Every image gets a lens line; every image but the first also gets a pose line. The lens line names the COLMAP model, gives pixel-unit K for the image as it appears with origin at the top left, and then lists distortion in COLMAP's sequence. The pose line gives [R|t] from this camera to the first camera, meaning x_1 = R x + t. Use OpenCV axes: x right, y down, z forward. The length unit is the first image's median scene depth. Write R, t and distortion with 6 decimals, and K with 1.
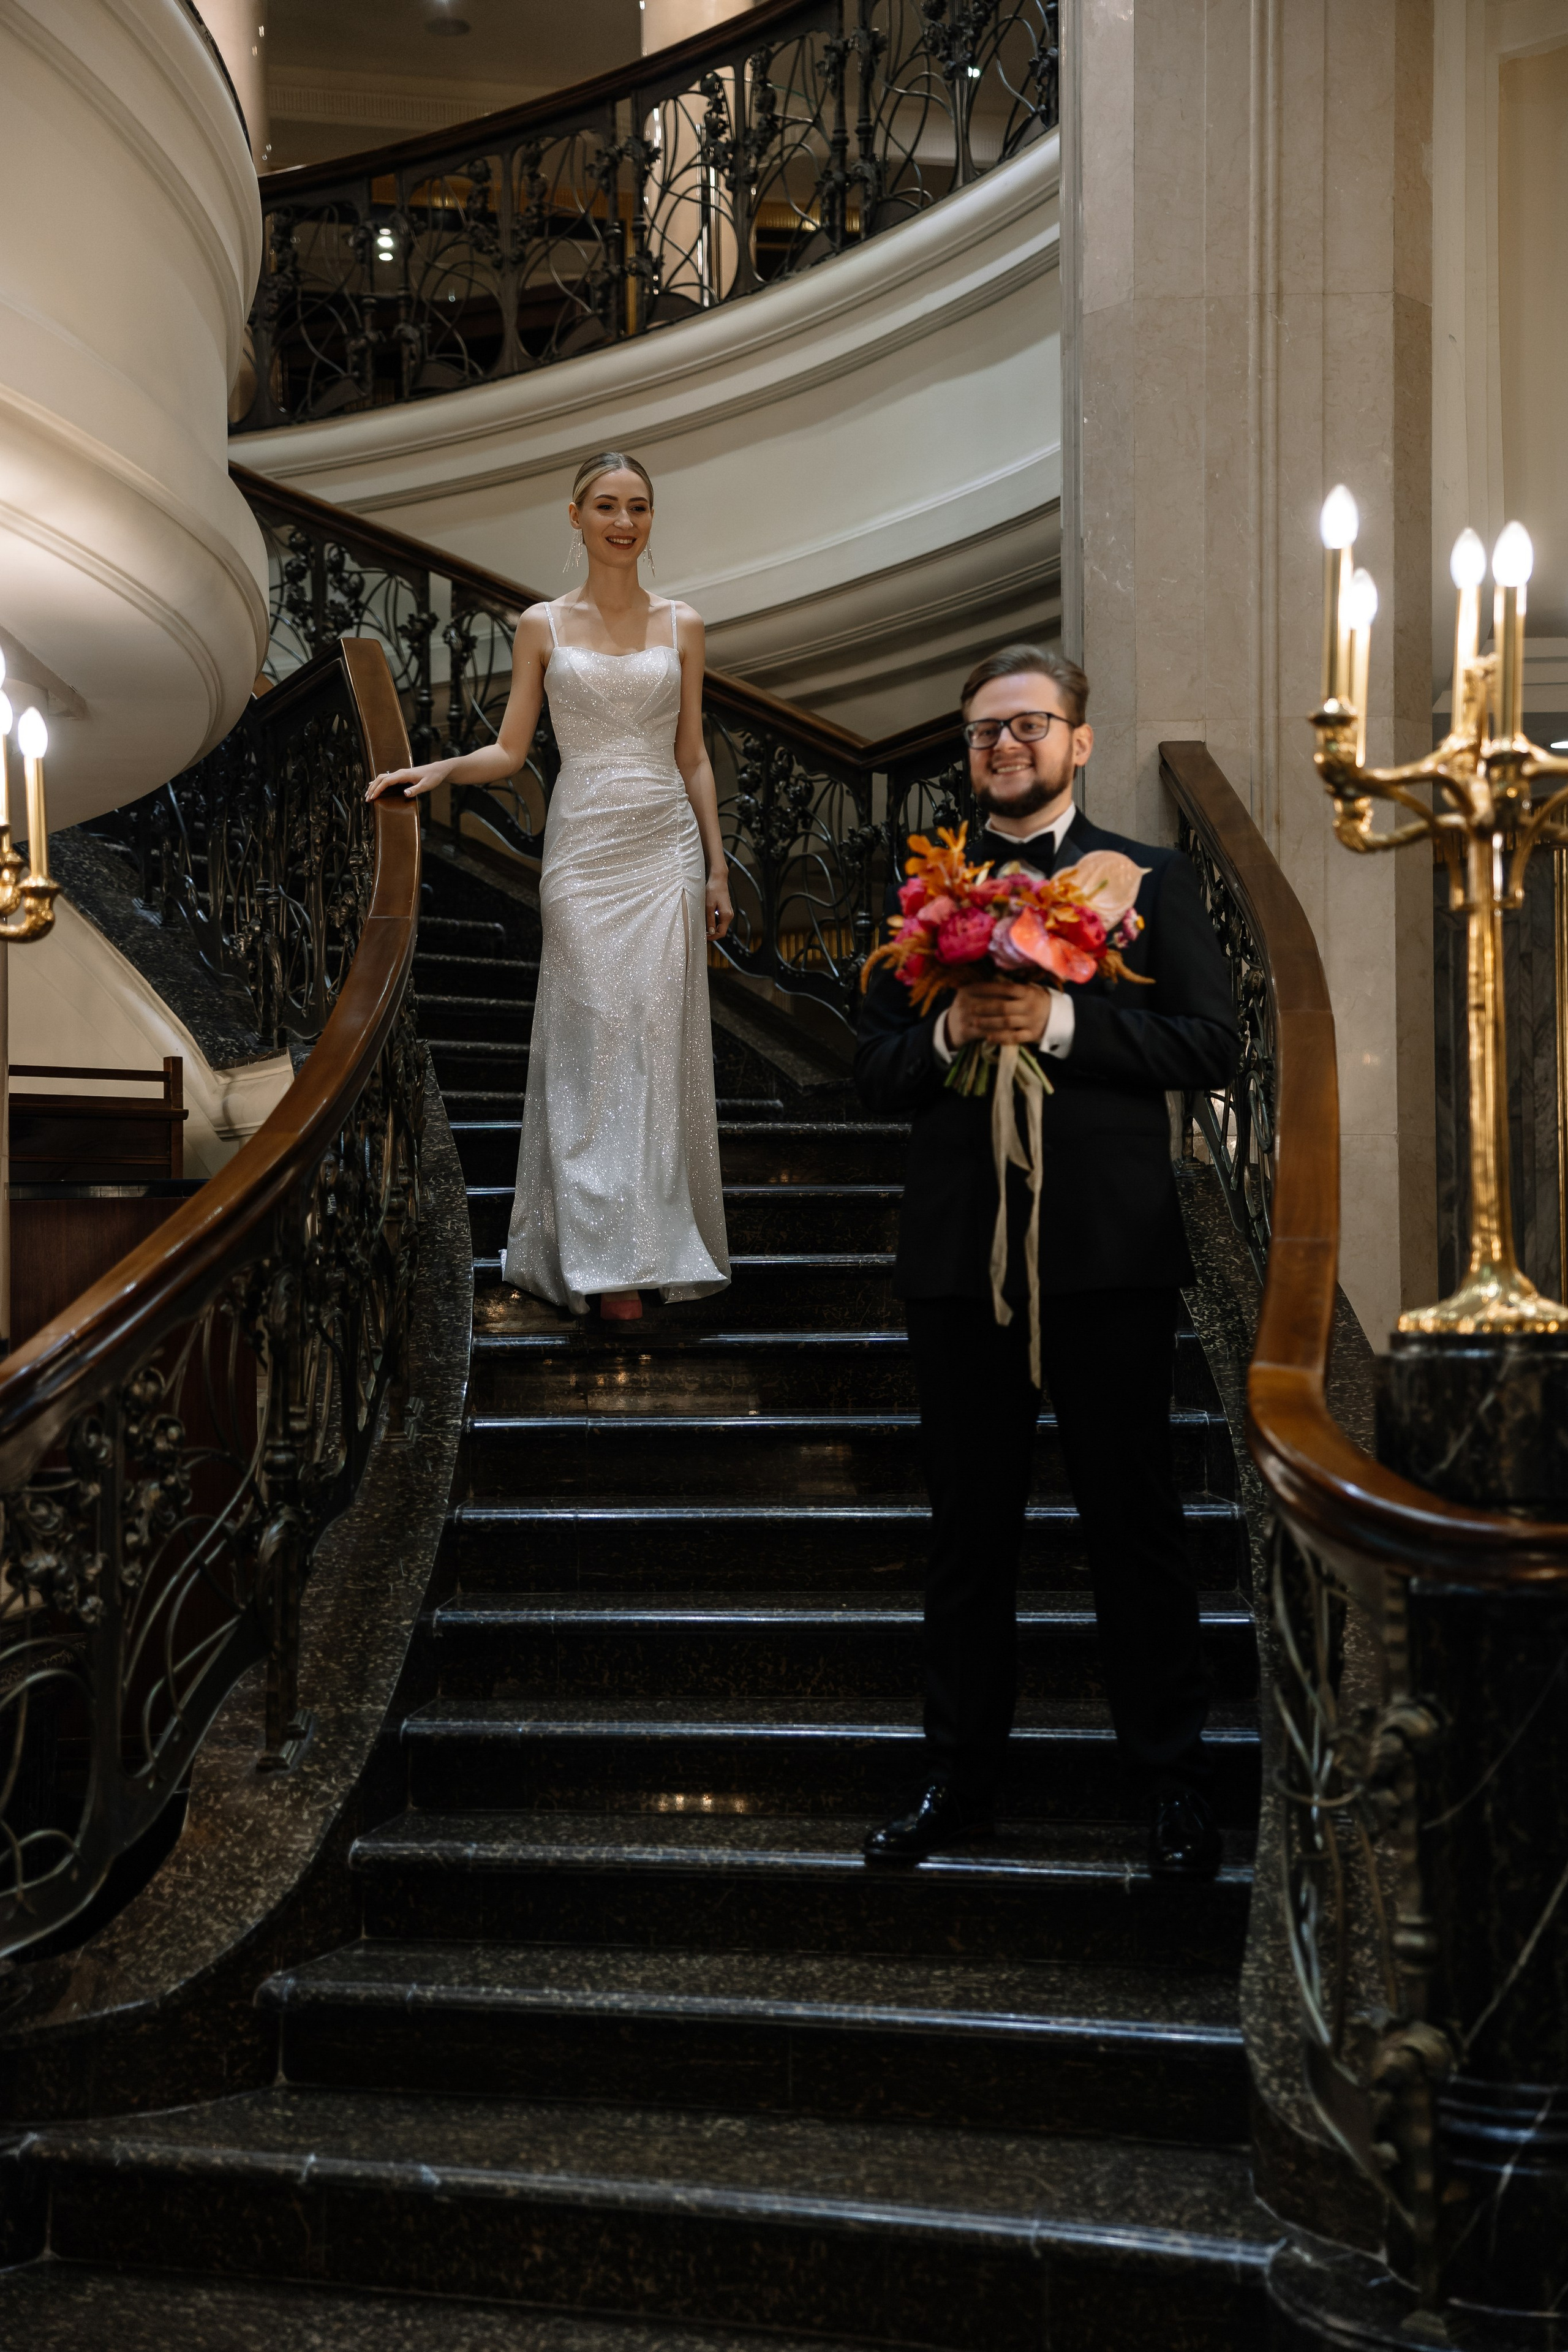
lens RADIAL K [[3193.2, 0, 784.0], [0, 3193.2, 1176.0], [0, 0, 1]] dist [0.254932, -0.052933]
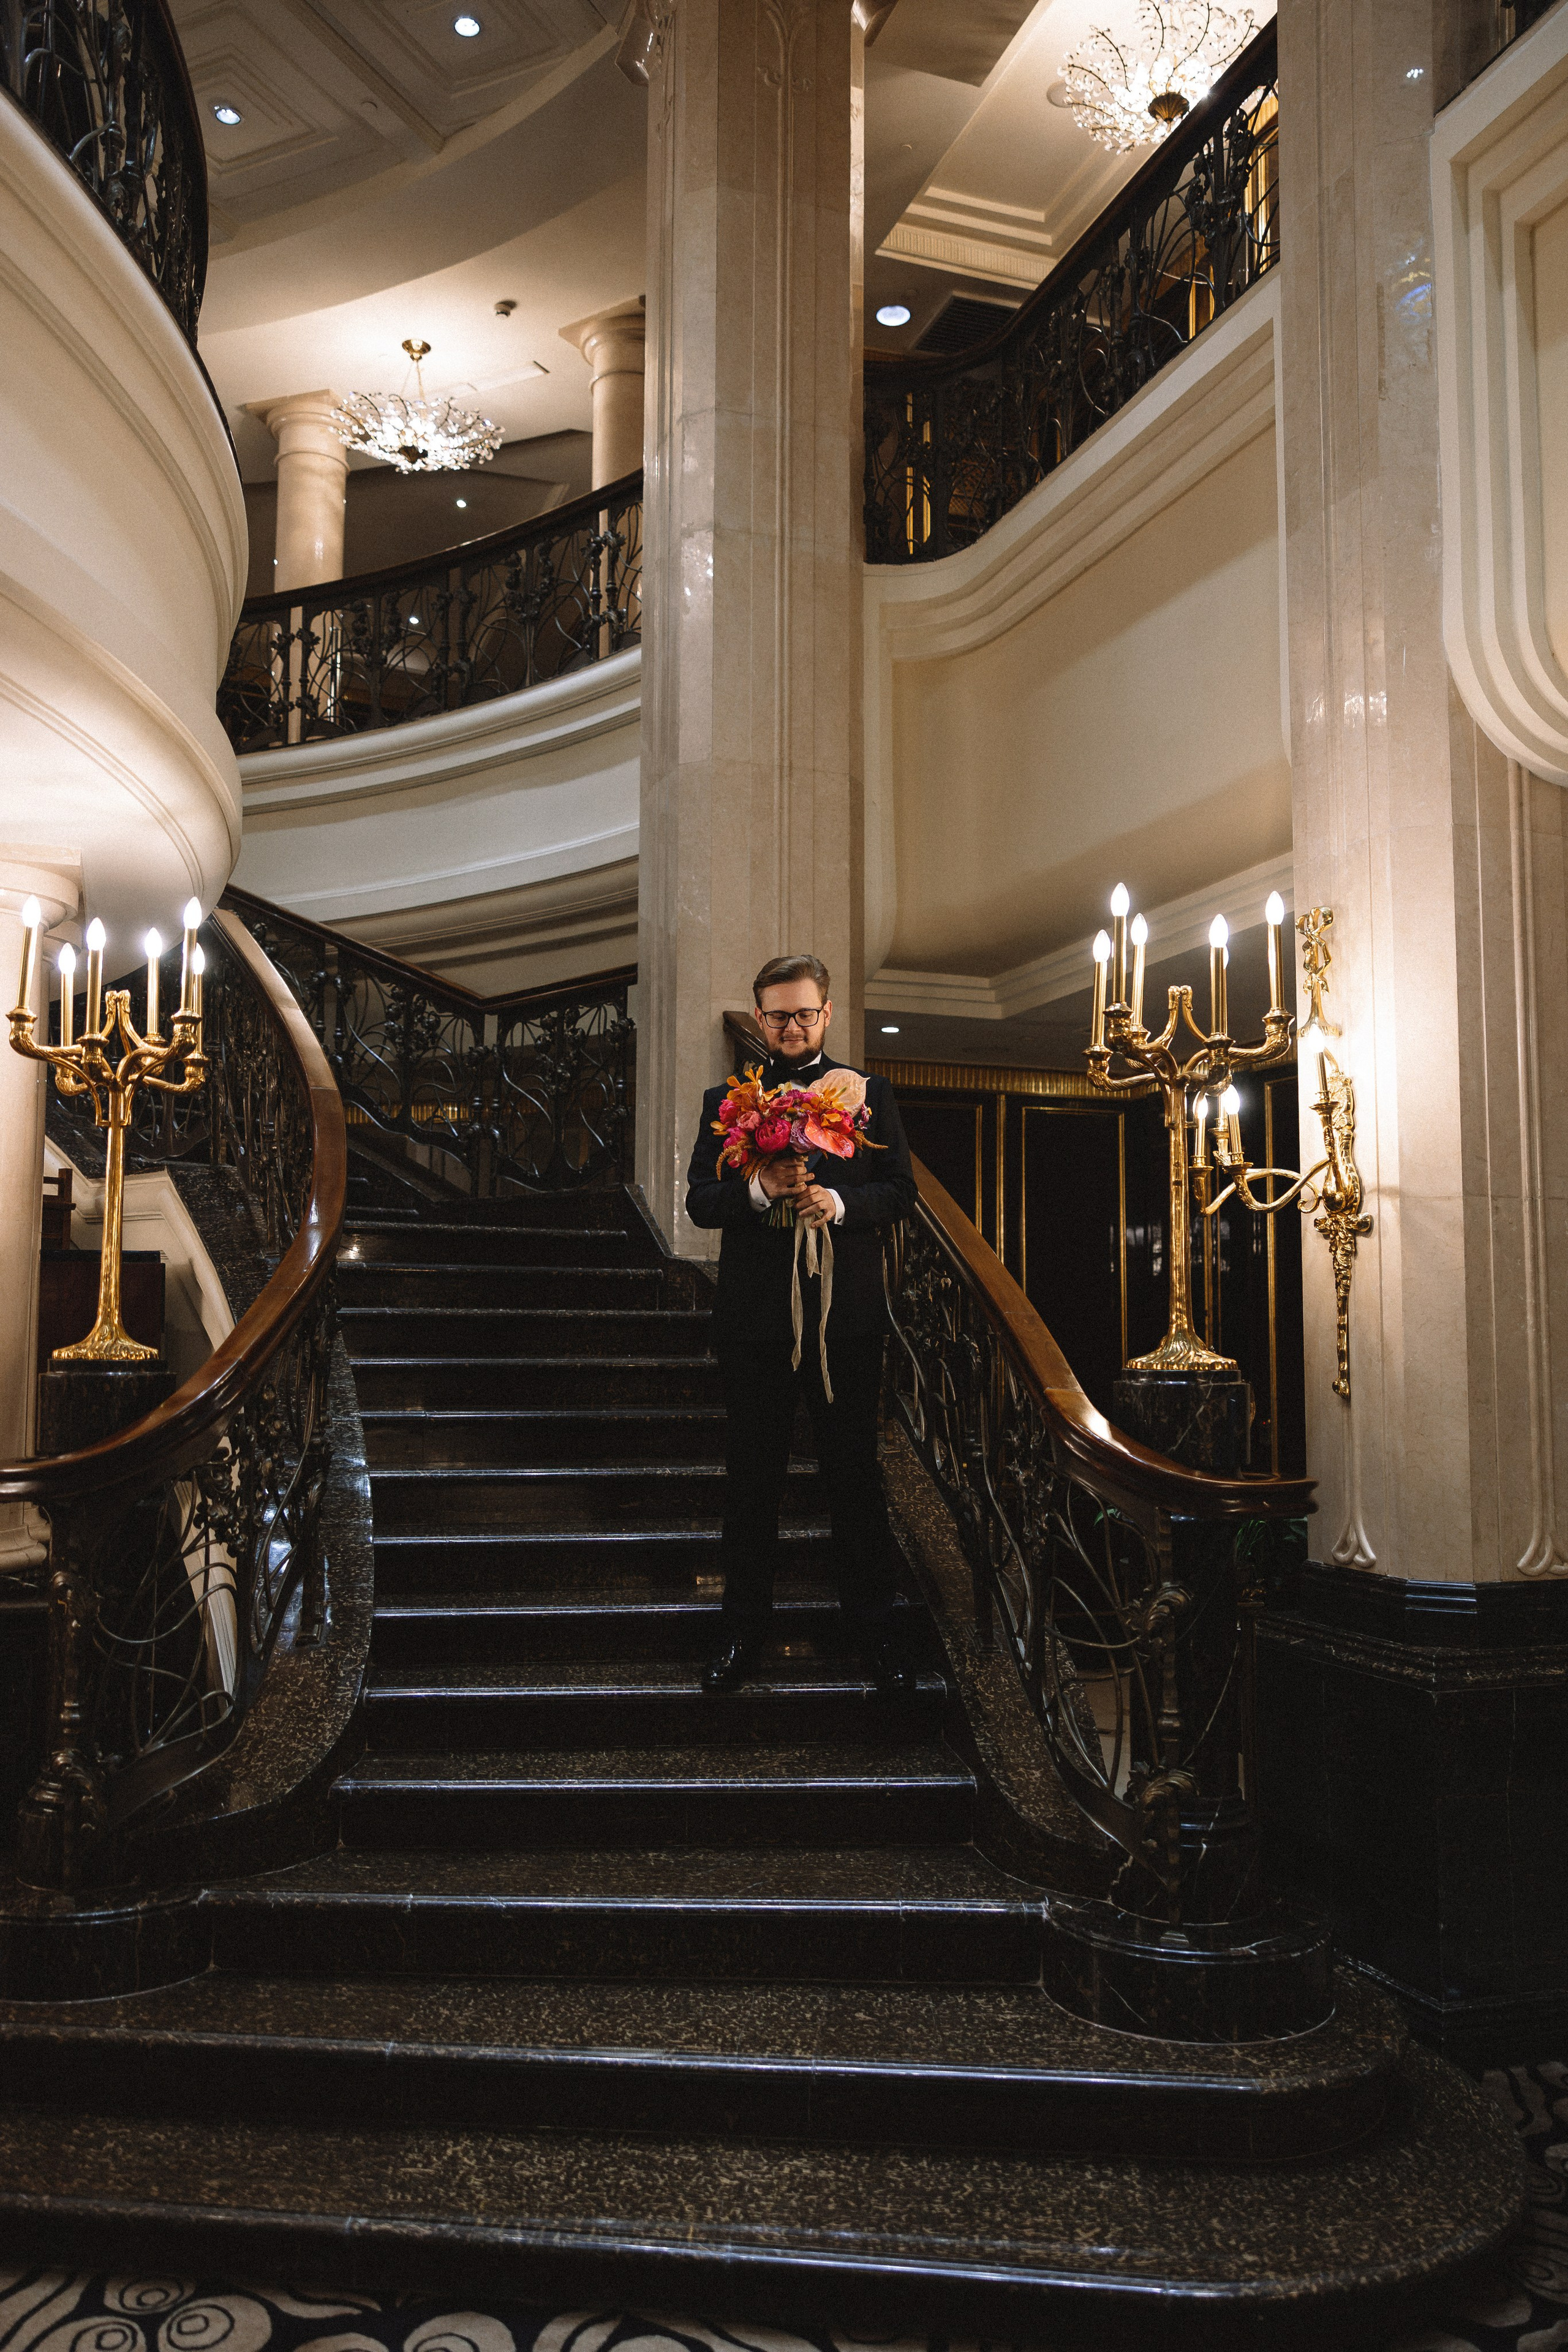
lens RADIAL K [[1851.2, 0, 784.0], [0, 1851.2, 1176.0], [0, 0, 1]] dist [-0.042778, 0.081445]
pose [[0.943737, 0.043755, 0.327790, -0.242260], [-0.029148, 0.998356, -0.049346, -0.000488], [-0.329410, 0.037015, 0.943461, 0.099980]]
